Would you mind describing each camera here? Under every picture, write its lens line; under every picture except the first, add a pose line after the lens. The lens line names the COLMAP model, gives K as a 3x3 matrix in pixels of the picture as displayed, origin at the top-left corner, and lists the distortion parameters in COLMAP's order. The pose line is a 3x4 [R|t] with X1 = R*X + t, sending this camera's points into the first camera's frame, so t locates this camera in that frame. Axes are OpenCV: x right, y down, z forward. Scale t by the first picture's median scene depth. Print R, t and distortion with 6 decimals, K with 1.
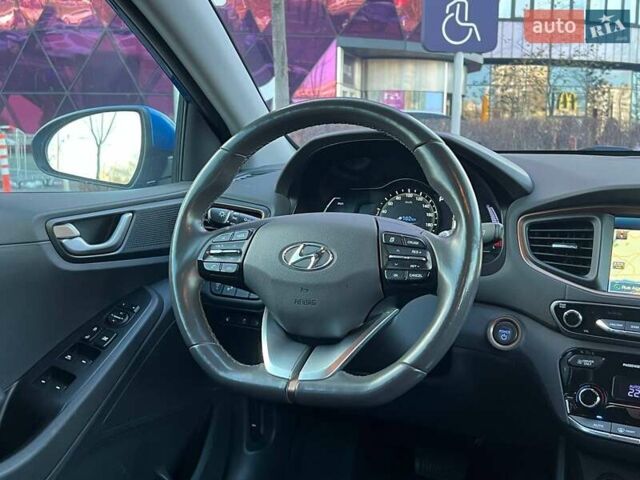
lens RADIAL K [[717.0, 0, 320.0], [0, 717.0, 240.0], [0, 0, 1]] dist [0.169816, -0.470827]
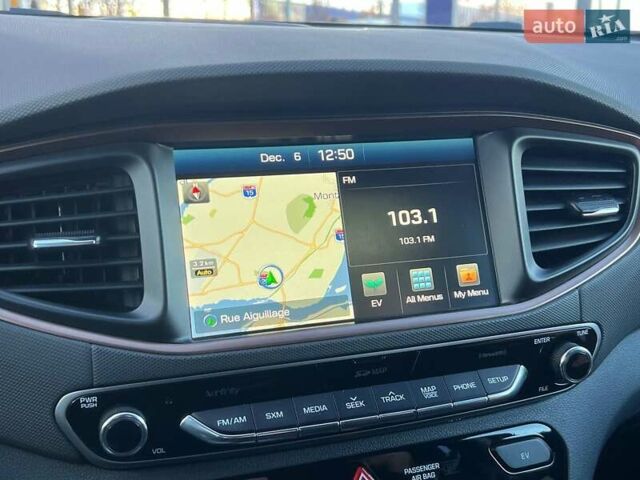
lens RADIAL K [[720.8, 0, 320.0], [0, 720.8, 240.0], [0, 0, 1]] dist [0.164381, -0.442567]
pose [[0.681675, -0.193544, 0.705592, 0.168200], [0.089955, 0.979231, 0.181698, -0.049378], [-0.726104, -0.060388, 0.684928, 0.670501]]
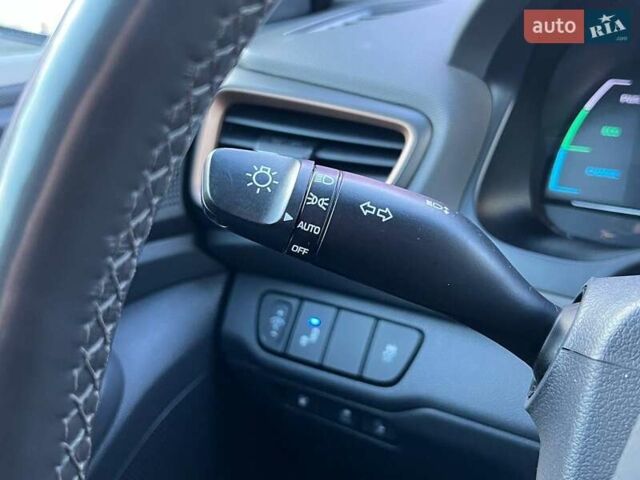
lens RADIAL K [[733.2, 0, 320.0], [0, 733.2, 240.0], [0, 0, 1]] dist [0.175492, -0.495124]
pose [[0.990875, 0.038412, -0.129192, -0.091804], [-0.014172, 0.982908, 0.183552, -0.061250], [0.134034, -0.180046, 0.974484, 0.809602]]
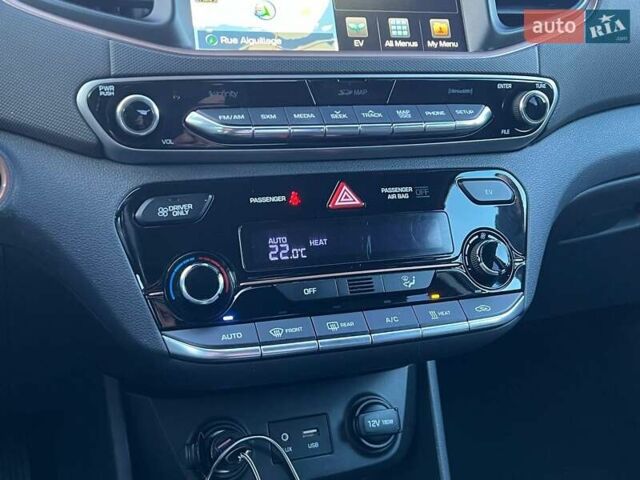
lens RADIAL K [[733.2, 0, 320.0], [0, 733.2, 240.0], [0, 0, 1]] dist [0.175492, -0.495124]
pose [[0.669017, -0.176774, 0.721919, 0.087498], [0.081795, 0.982916, 0.164883, 0.116400], [-0.738732, -0.051260, 0.672047, 0.616696]]
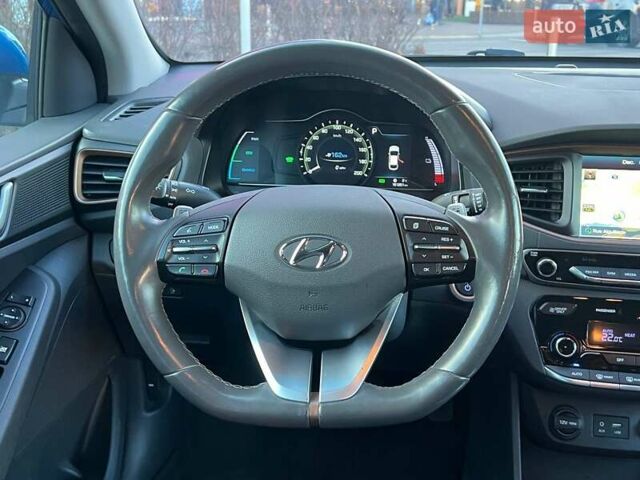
lens RADIAL K [[717.0, 0, 320.0], [0, 717.0, 240.0], [0, 0, 1]] dist [0.169816, -0.470827]
pose [[0.946939, -0.105894, 0.303468, -0.220666], [0.044424, 0.978227, 0.202727, -0.134061], [-0.318328, -0.178489, 0.931026, 0.211069]]
